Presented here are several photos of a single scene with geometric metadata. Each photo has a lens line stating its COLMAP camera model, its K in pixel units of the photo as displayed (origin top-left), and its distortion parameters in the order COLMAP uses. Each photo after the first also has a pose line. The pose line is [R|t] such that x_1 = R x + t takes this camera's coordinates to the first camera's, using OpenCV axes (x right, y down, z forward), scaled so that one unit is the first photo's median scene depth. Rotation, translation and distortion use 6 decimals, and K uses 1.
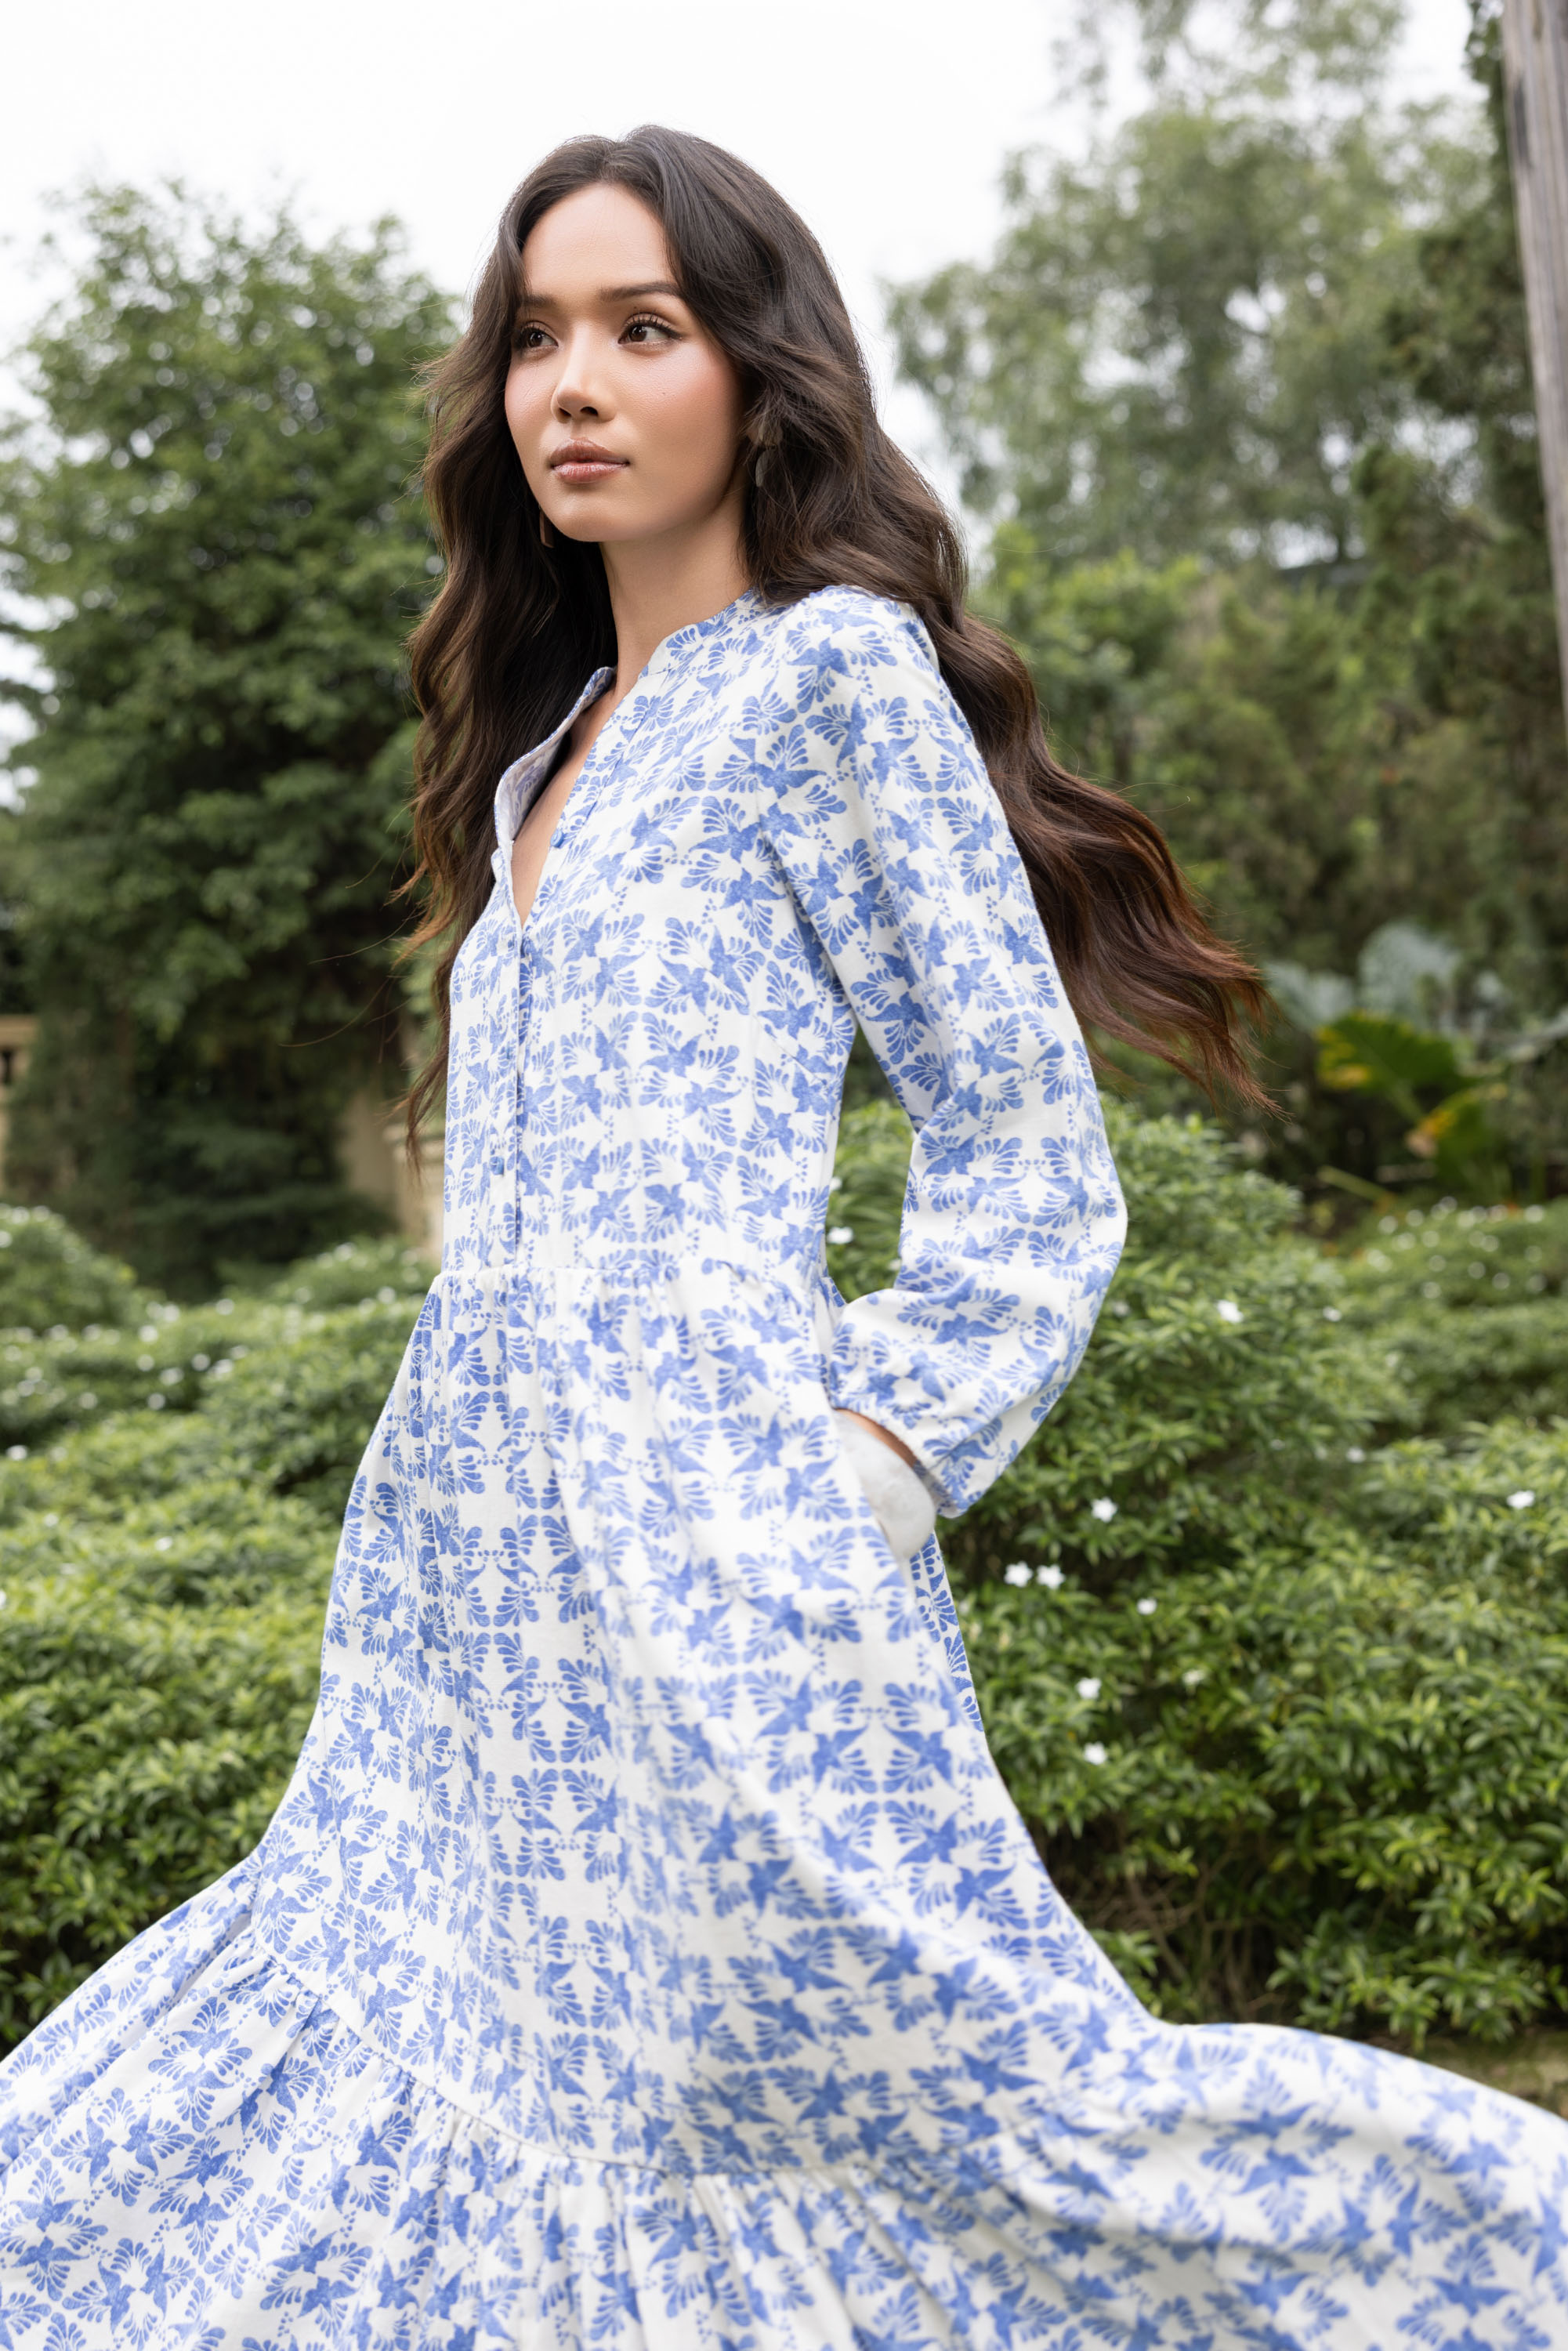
lens RADIAL K [[2334.0, 0, 906.6], [0, 2334.0, 1100.7], [0, 0, 1]] dist [-0.009821, 0.010033]
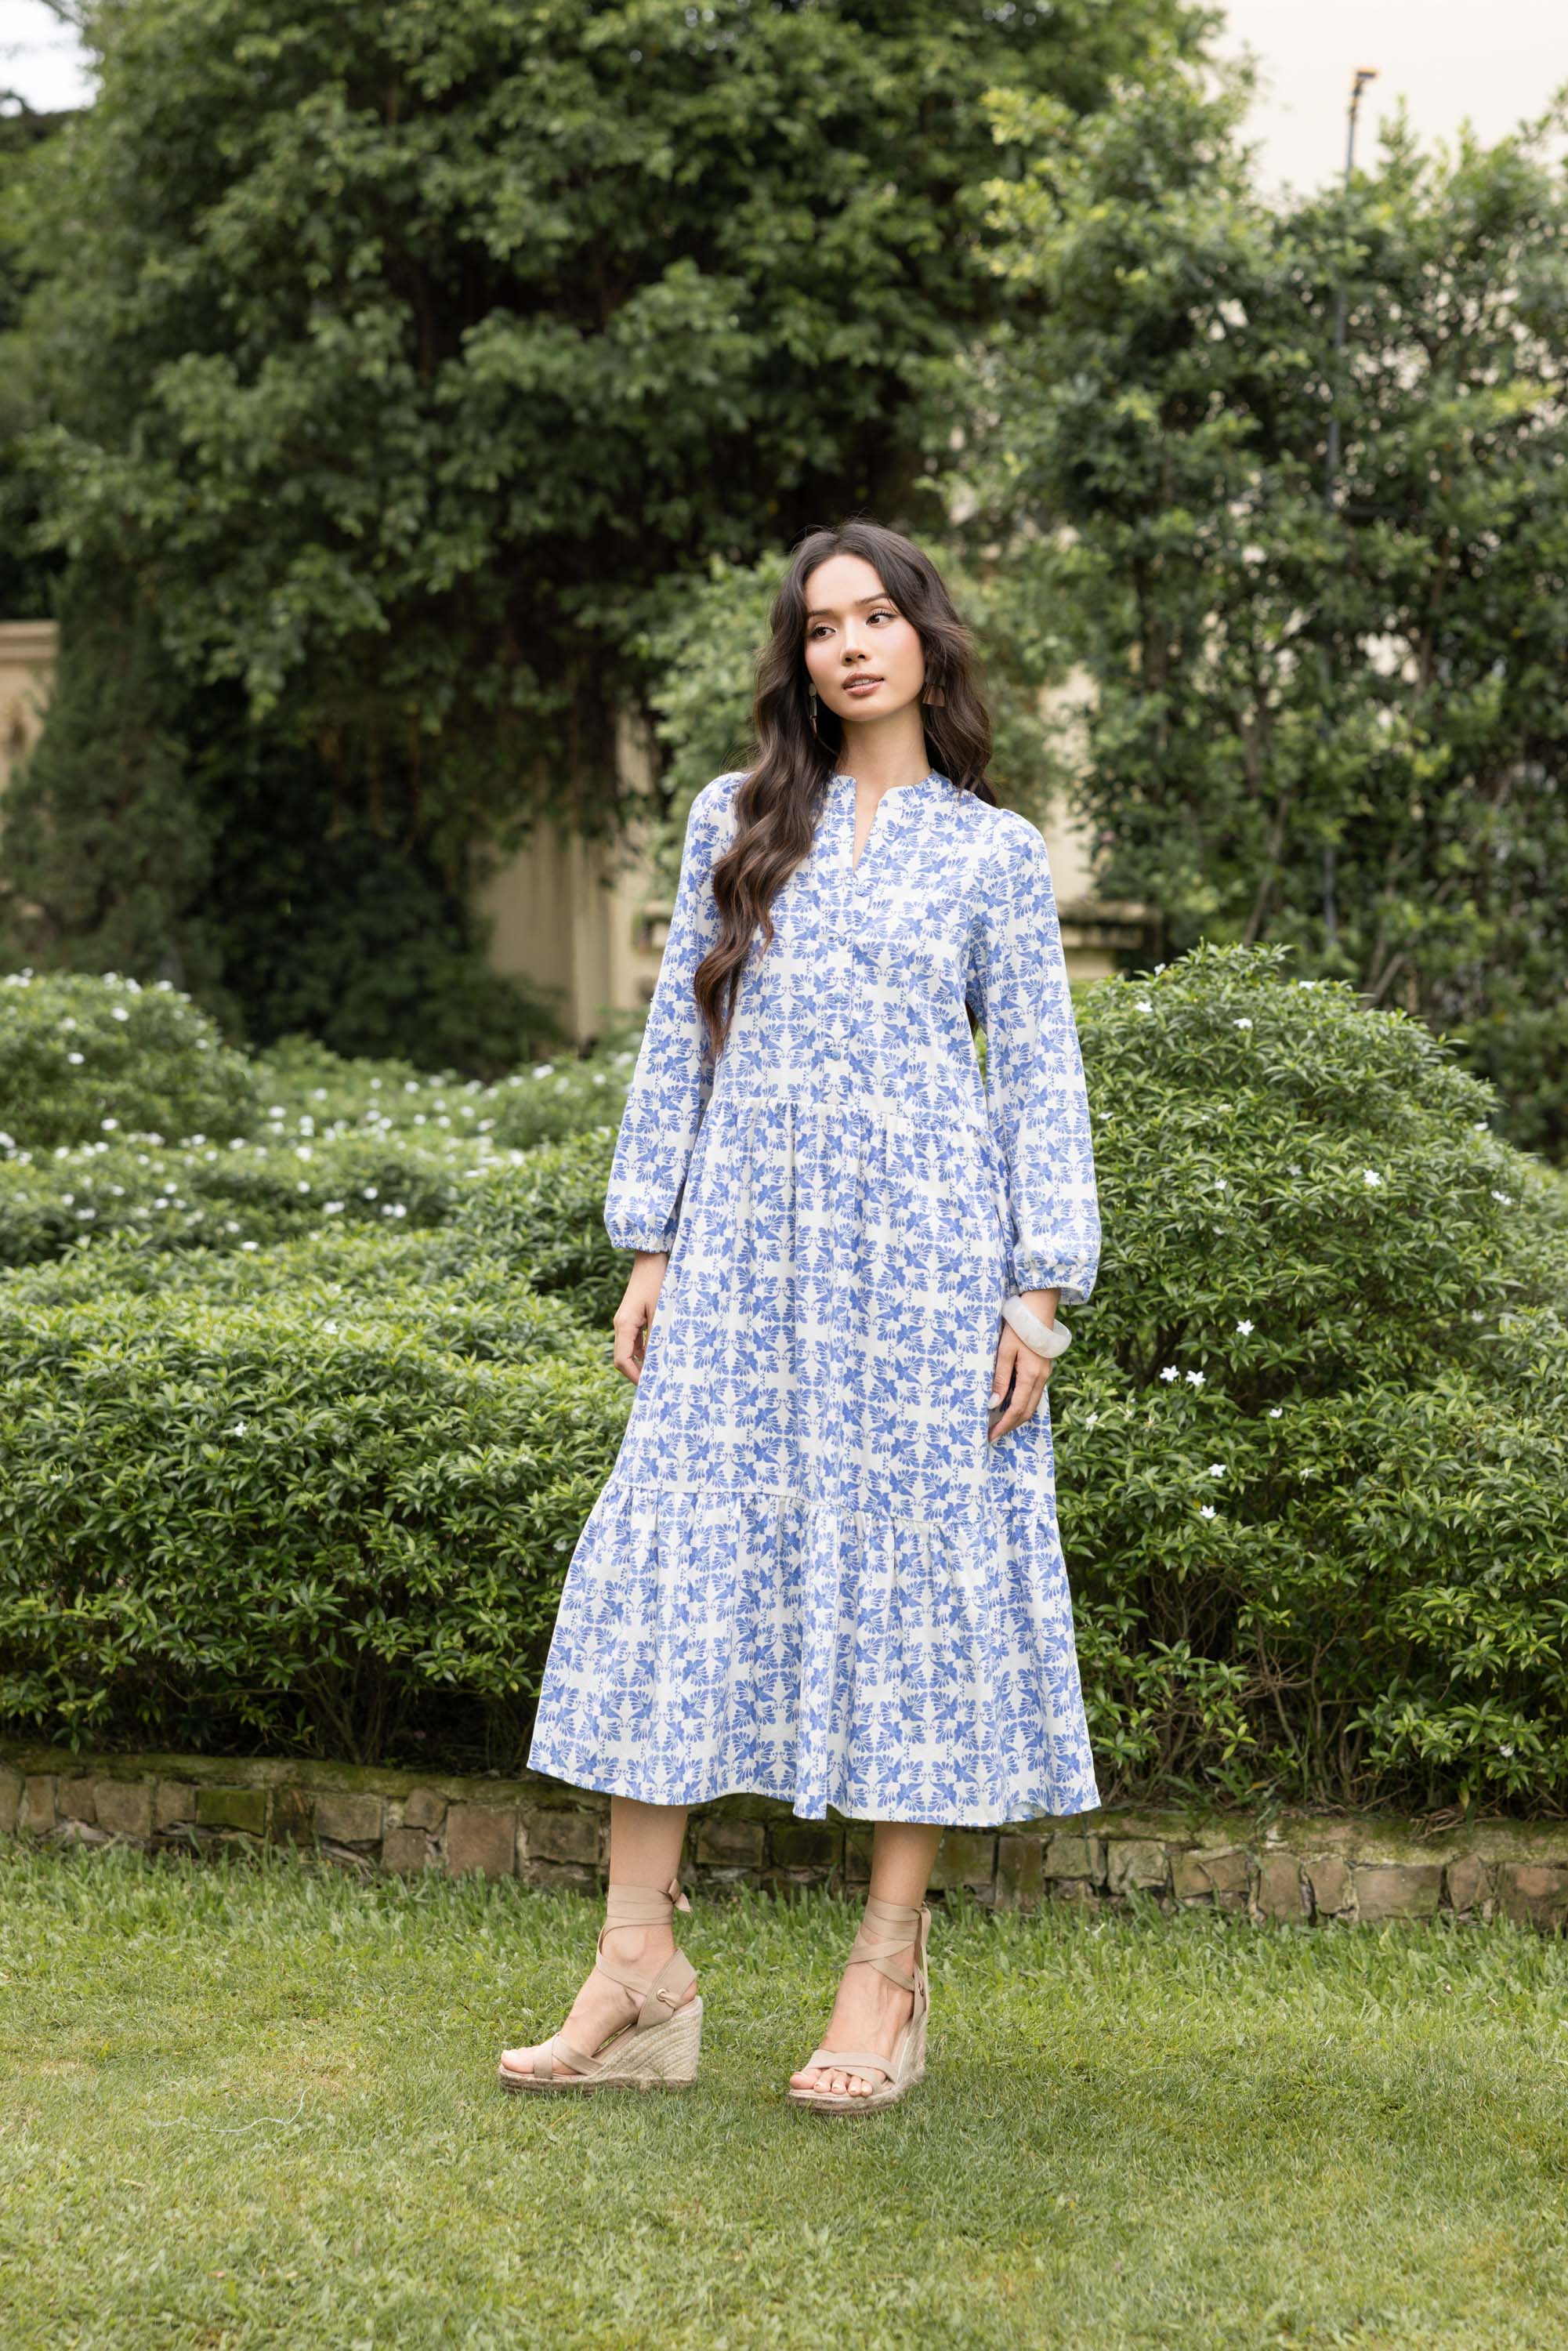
lens RADIAL K [[4774.8, 0, 780.7], [0, 4774.8, 1121.7], [0, 0, 1]] dist [-0.062442, -0.127957]
pose [[0.982875, 0.091162, -0.160144, 0.228310], [-0.081605, 0.994524, 0.065288, -0.072371], [0.165219, -0.051101, 0.984932, -1.442189]]
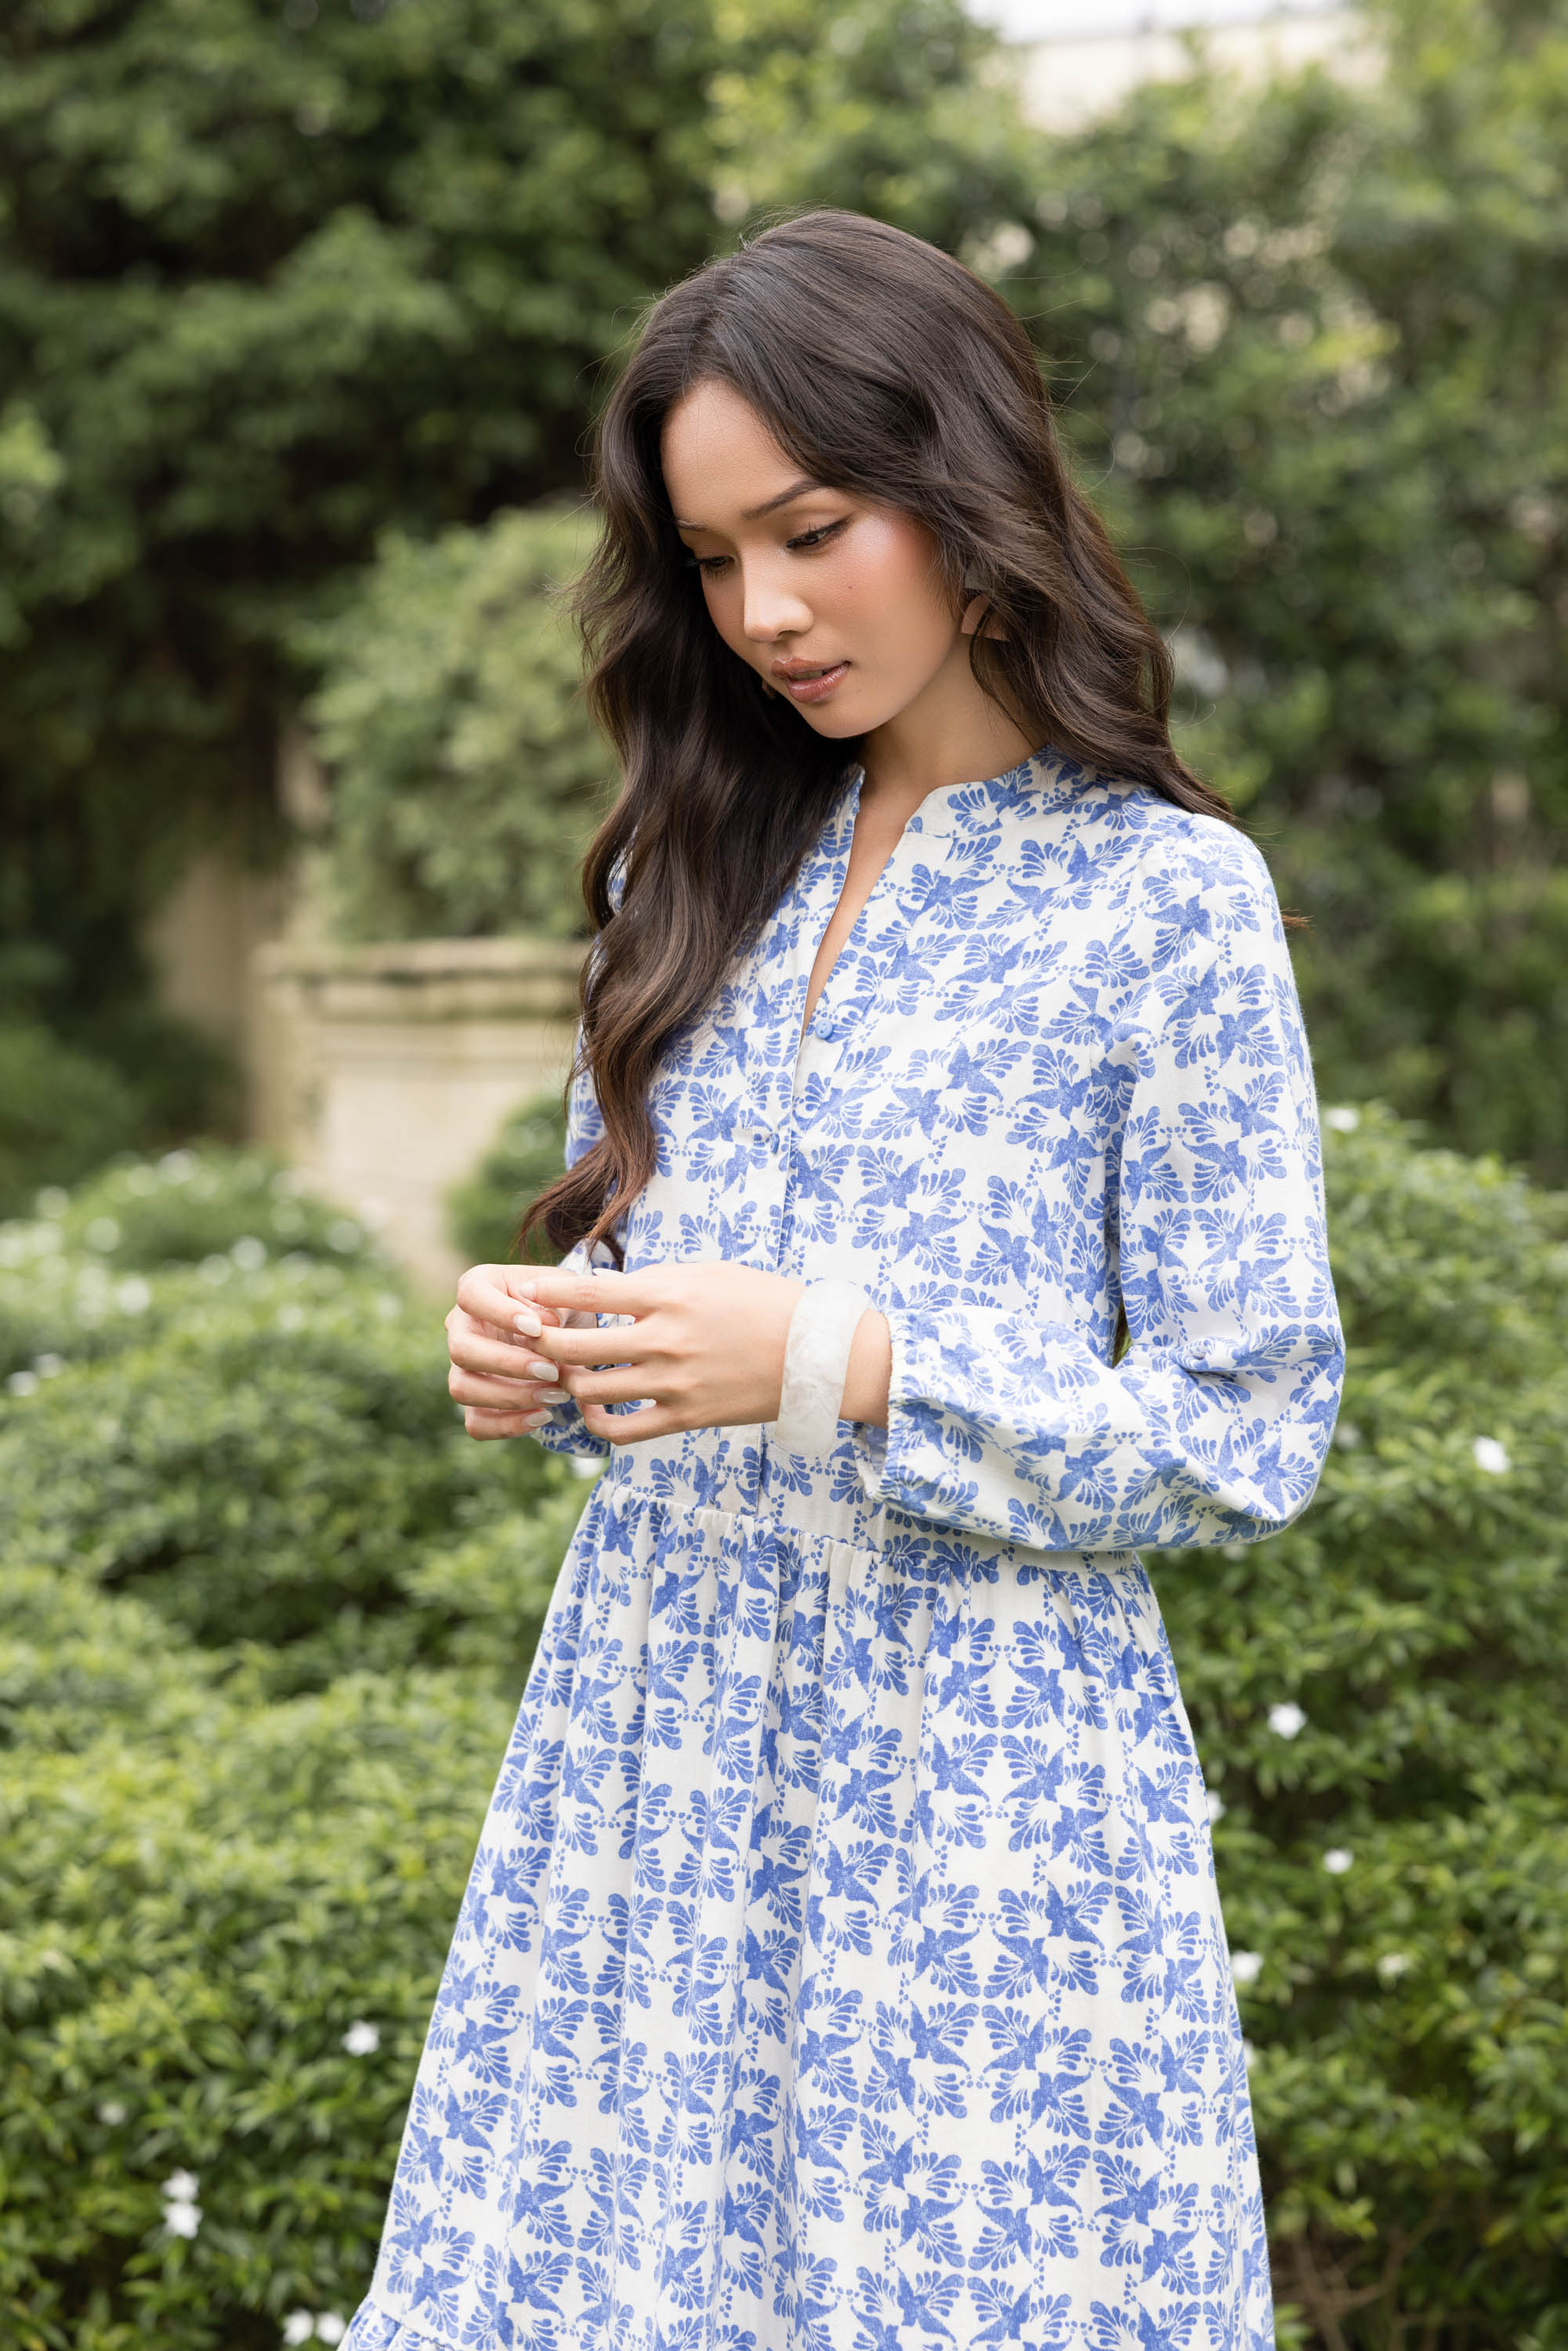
lens RADIAL K [[4524.8, 0, 960.6], [0, 4524.8, 952.0], [0, 0, 1]] dist [-0.002298, -0.066918]
pose [[0.995583, 0.074743, -0.056814, 0.045087], [-0.073883, 0.997121, 0.017080, -0.073124], [0.057927, -0.012807, 0.998239, -0.373168]]
